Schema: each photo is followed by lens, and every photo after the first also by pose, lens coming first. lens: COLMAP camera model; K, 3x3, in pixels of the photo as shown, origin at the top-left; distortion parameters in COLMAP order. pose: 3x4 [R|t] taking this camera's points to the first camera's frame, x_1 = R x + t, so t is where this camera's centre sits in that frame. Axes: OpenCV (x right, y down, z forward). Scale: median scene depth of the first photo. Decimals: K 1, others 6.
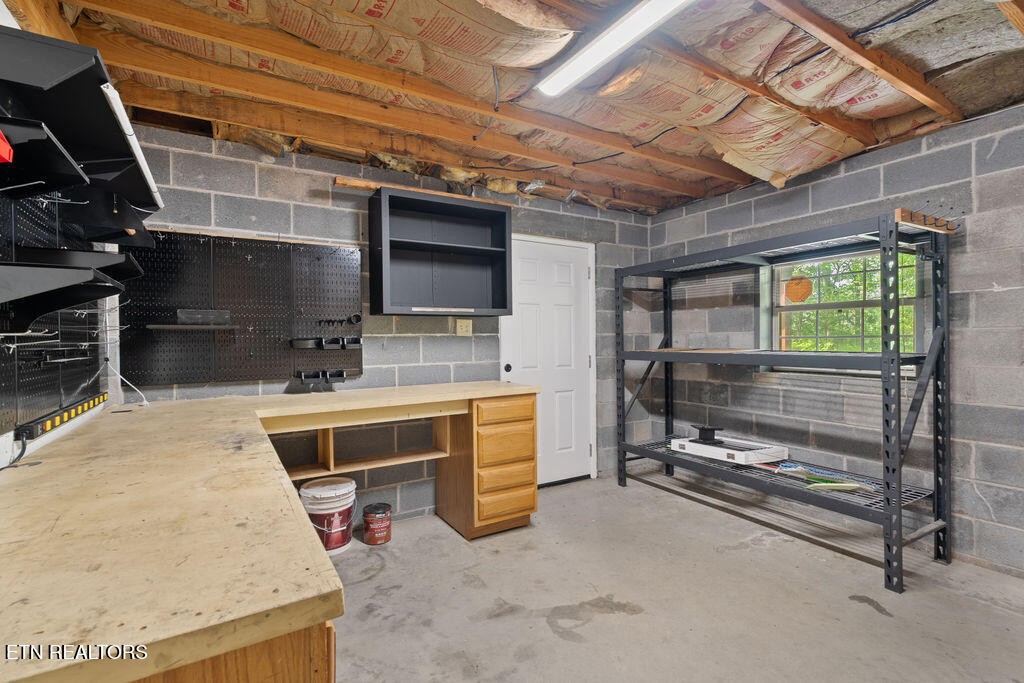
lens RADIAL K [[463.9, 0, 504.6], [0, 463.9, 346.0], [0, 0, 1]] dist [-0.000878, 0.000381]
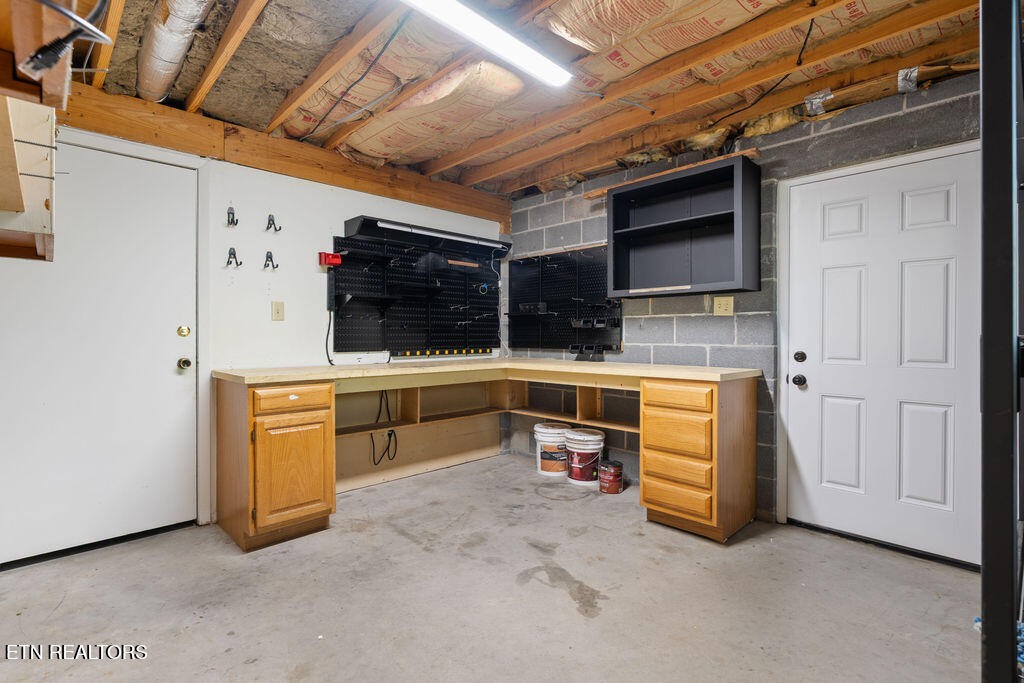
lens RADIAL K [[463.9, 0, 504.6], [0, 463.9, 346.0], [0, 0, 1]] dist [-0.000878, 0.000381]
pose [[0.240214, 0.030824, -0.970230, 0.754888], [-0.025668, 0.999348, 0.025394, 0.027753], [0.970381, 0.018804, 0.240848, 0.430008]]
